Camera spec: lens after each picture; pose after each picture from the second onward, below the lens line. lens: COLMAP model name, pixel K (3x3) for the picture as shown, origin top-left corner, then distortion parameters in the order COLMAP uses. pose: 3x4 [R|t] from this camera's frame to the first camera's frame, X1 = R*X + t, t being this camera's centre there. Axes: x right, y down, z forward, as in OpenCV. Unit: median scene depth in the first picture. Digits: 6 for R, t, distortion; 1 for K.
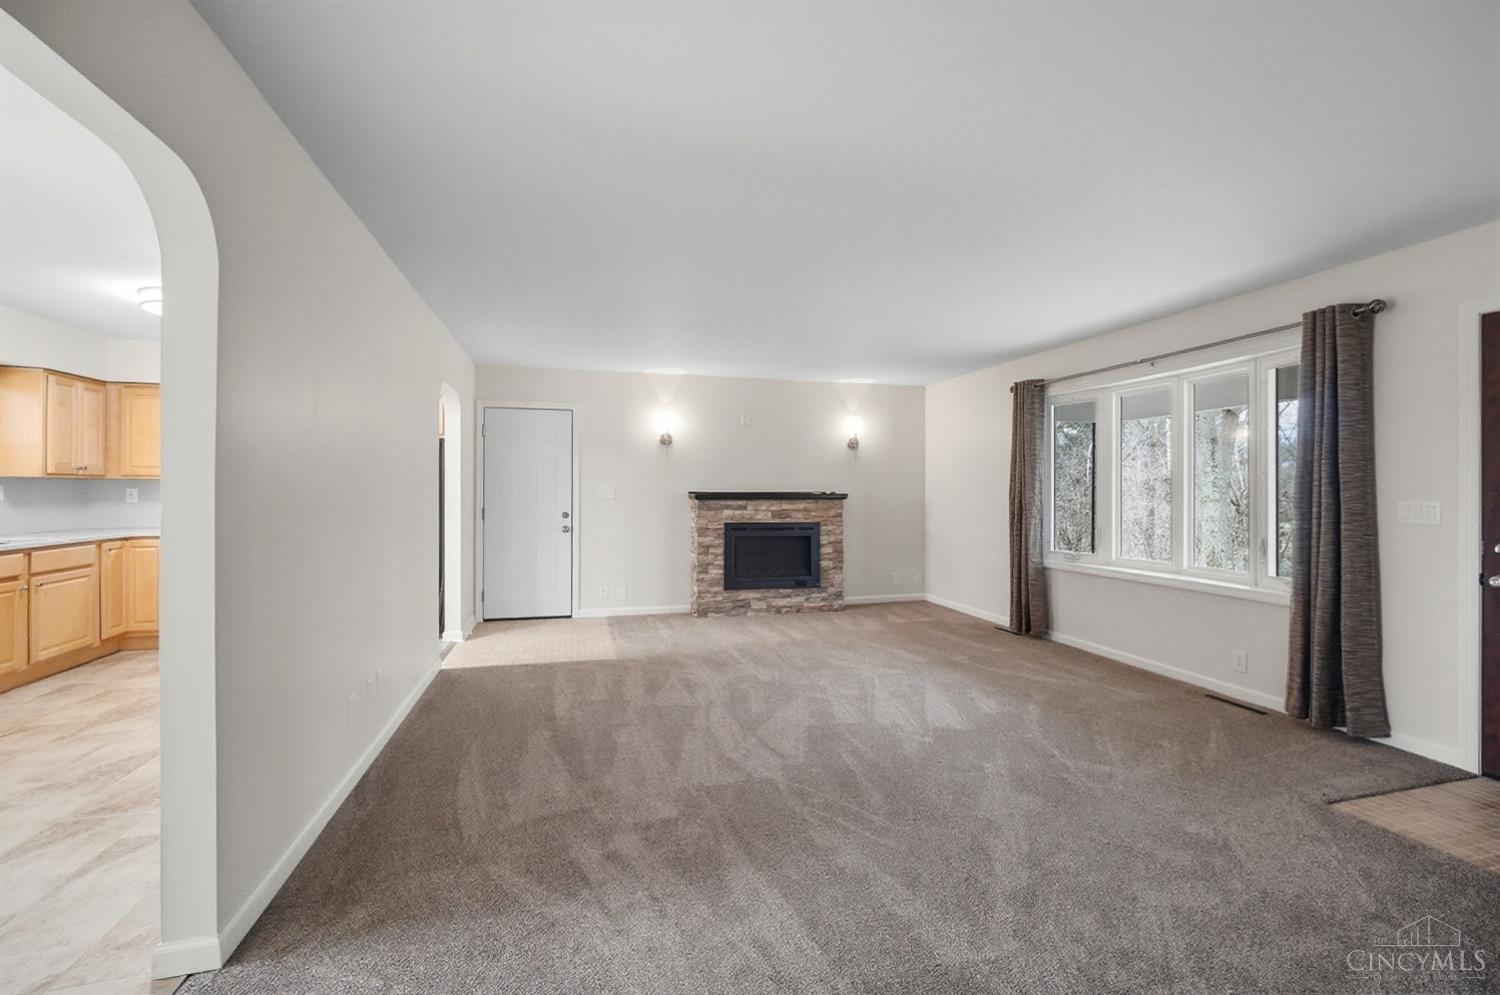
lens RADIAL K [[636.1, 0, 750.0], [0, 636.1, 497.5], [0, 0, 1]] dist [0.000577, -0.000028]
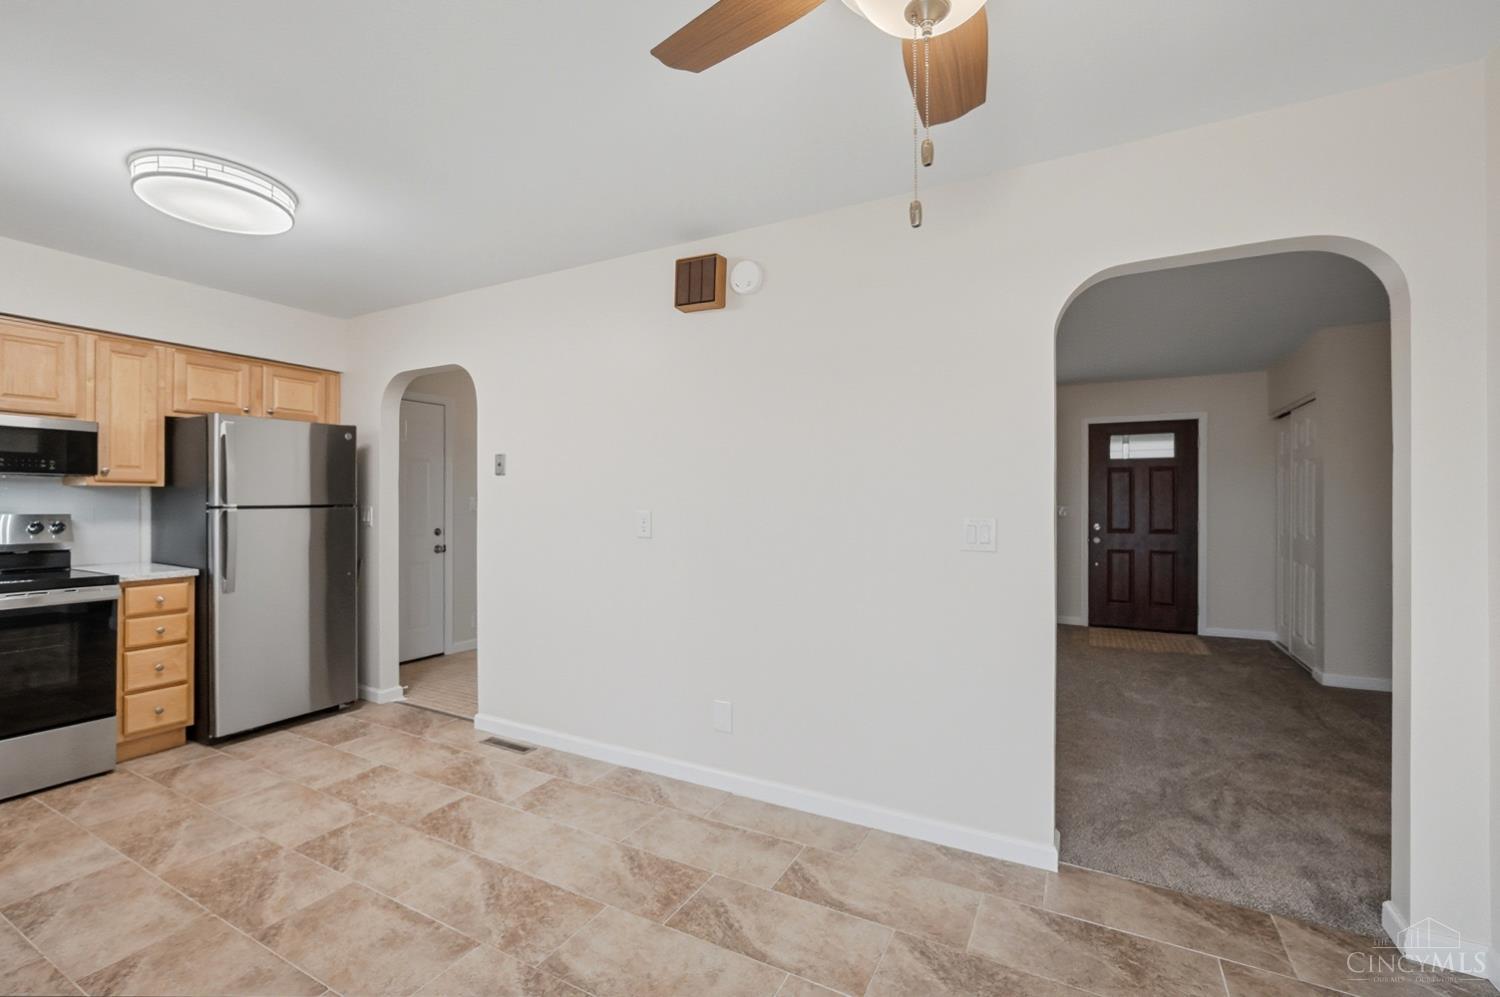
lens RADIAL K [[641.7, 0, 750.0], [0, 641.7, 498.5], [0, 0, 1]] dist [-0.033129, 0.013657]
pose [[0.686041, -0.001807, 0.727561, -1.322981], [0.006127, 0.999976, -0.003293, -0.022519], [-0.727537, 0.006717, 0.686035, 0.304059]]
